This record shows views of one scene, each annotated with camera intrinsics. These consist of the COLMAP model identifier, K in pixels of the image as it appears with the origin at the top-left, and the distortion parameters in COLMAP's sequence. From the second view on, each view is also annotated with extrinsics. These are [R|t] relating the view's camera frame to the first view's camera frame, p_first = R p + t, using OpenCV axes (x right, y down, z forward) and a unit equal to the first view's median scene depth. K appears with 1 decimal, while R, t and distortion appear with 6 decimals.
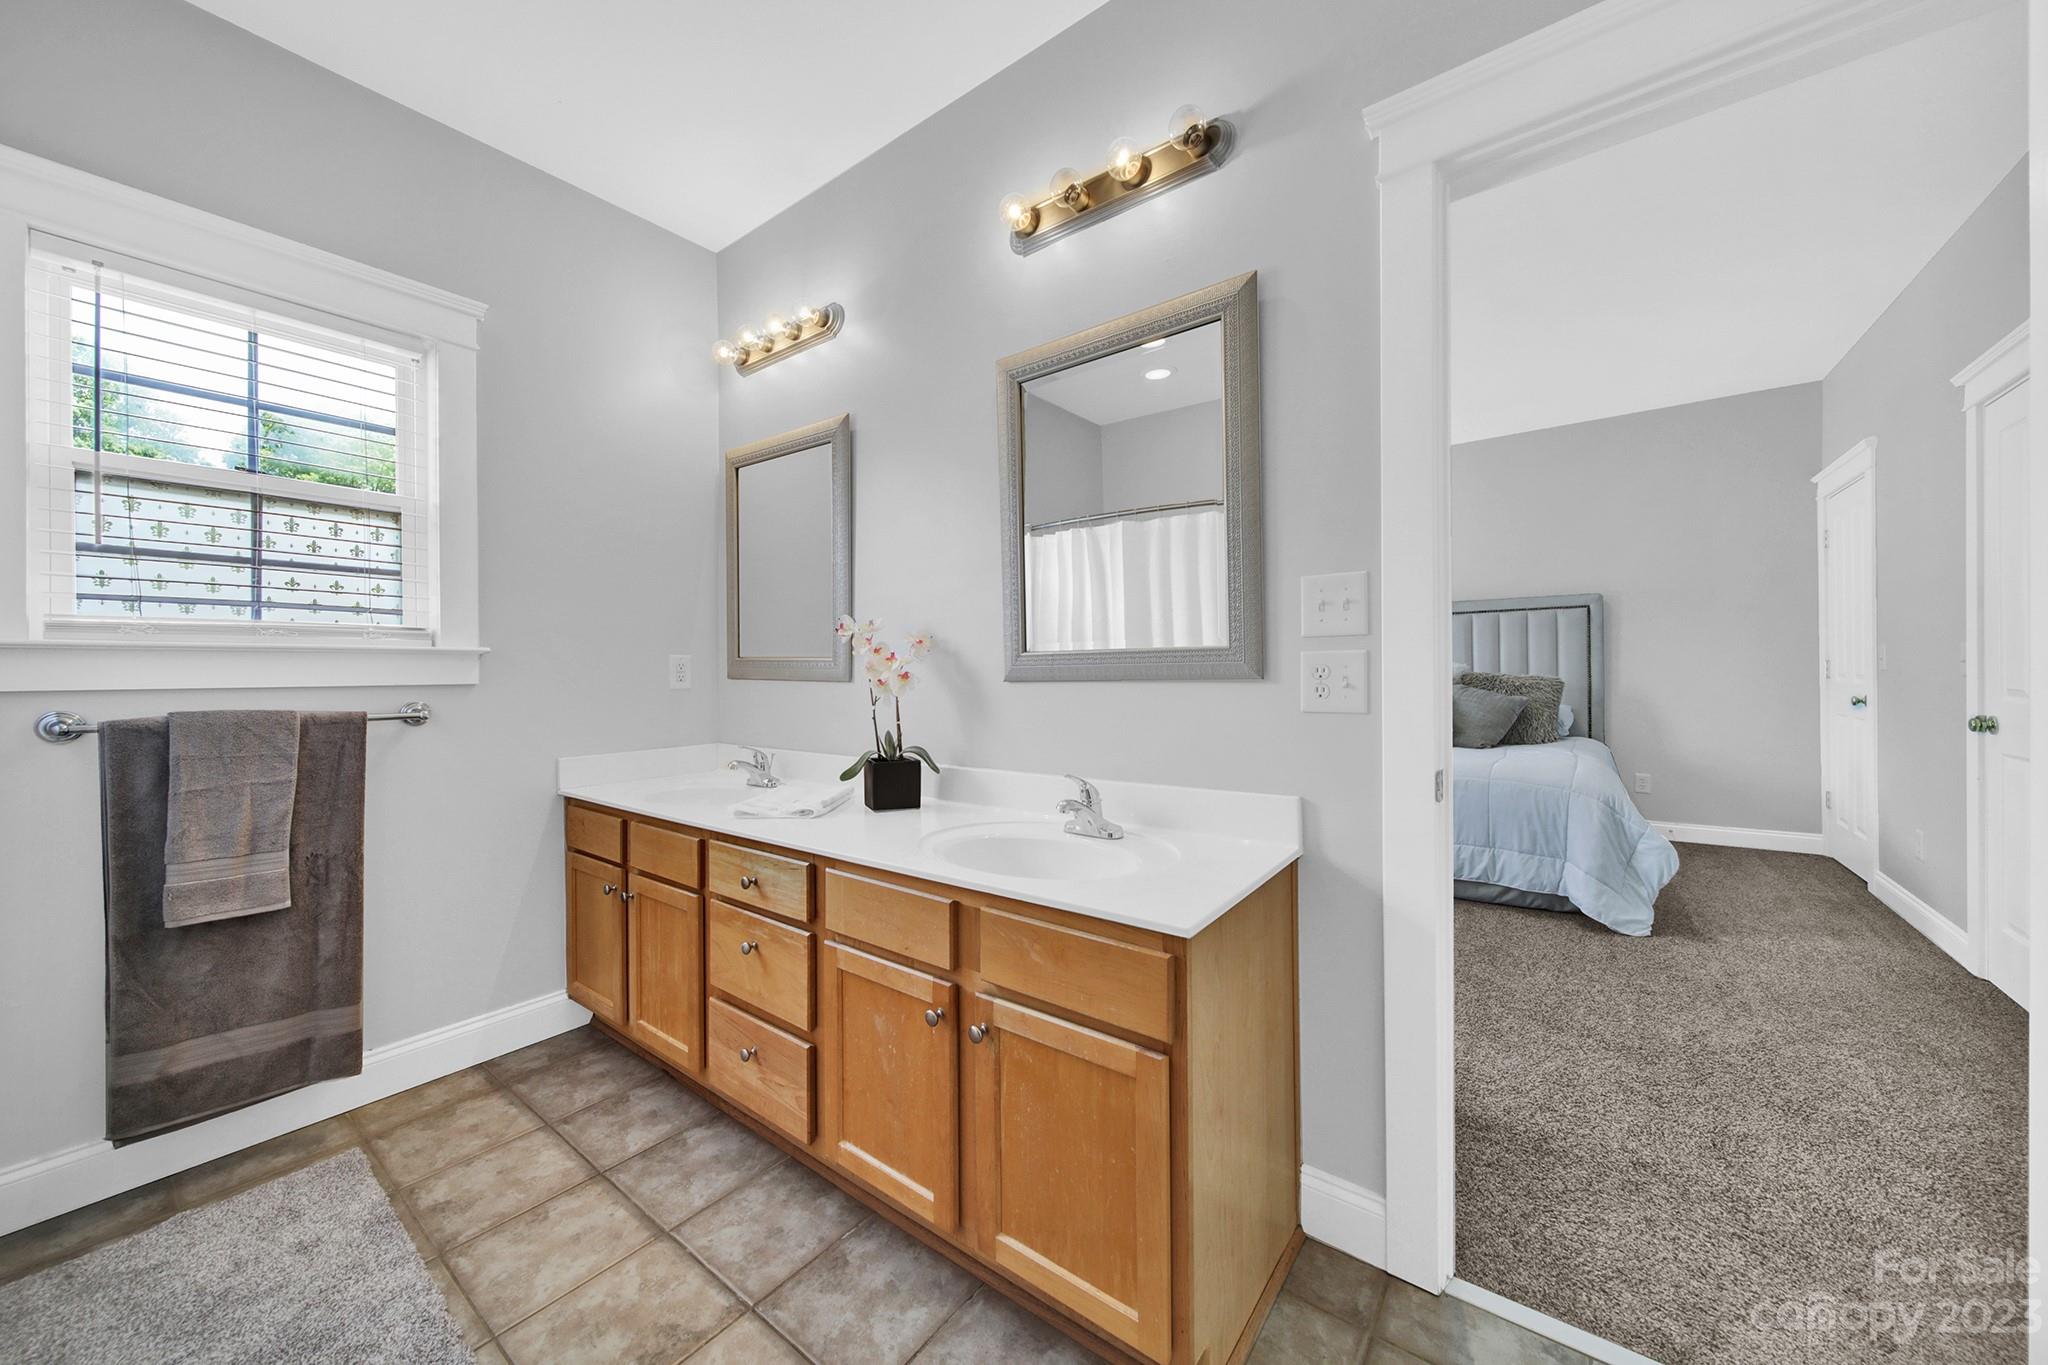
lens RADIAL K [[751.2, 0, 1011.0], [0, 751.2, 667.1], [0, 0, 1]] dist [-0.000431, -0.000482]
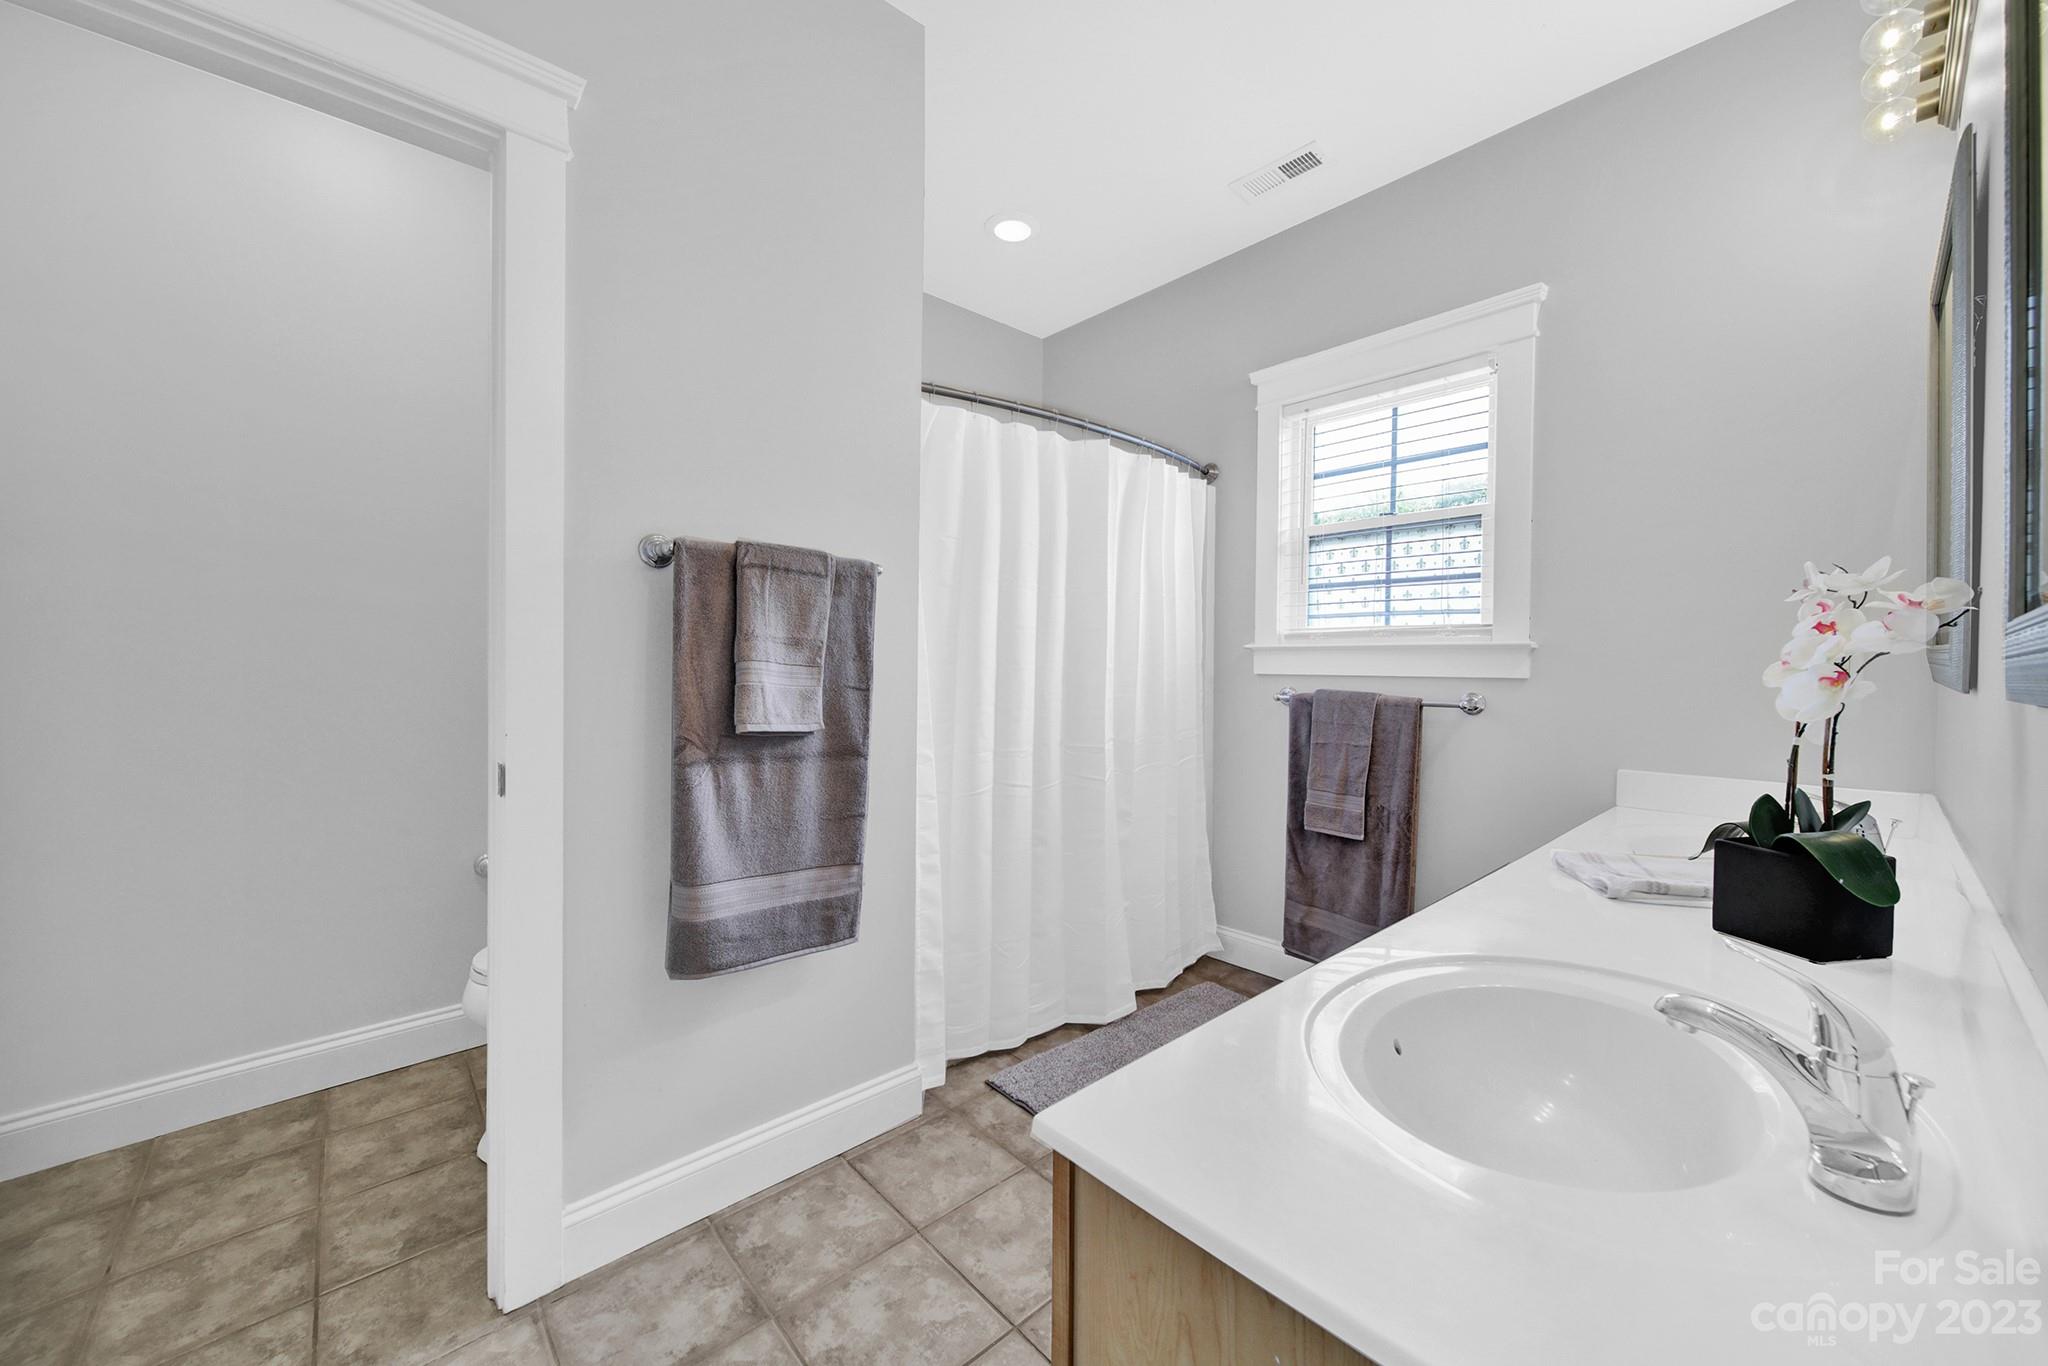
lens RADIAL K [[751.2, 0, 1021.5], [0, 751.2, 675.4], [0, 0, 1]] dist [-0.000431, -0.000482]
pose [[-0.181385, 0.018863, -0.983231, 0.426884], [-0.004634, 0.999789, 0.020036, 0.002390], [0.983401, 0.008191, -0.181259, 0.602569]]
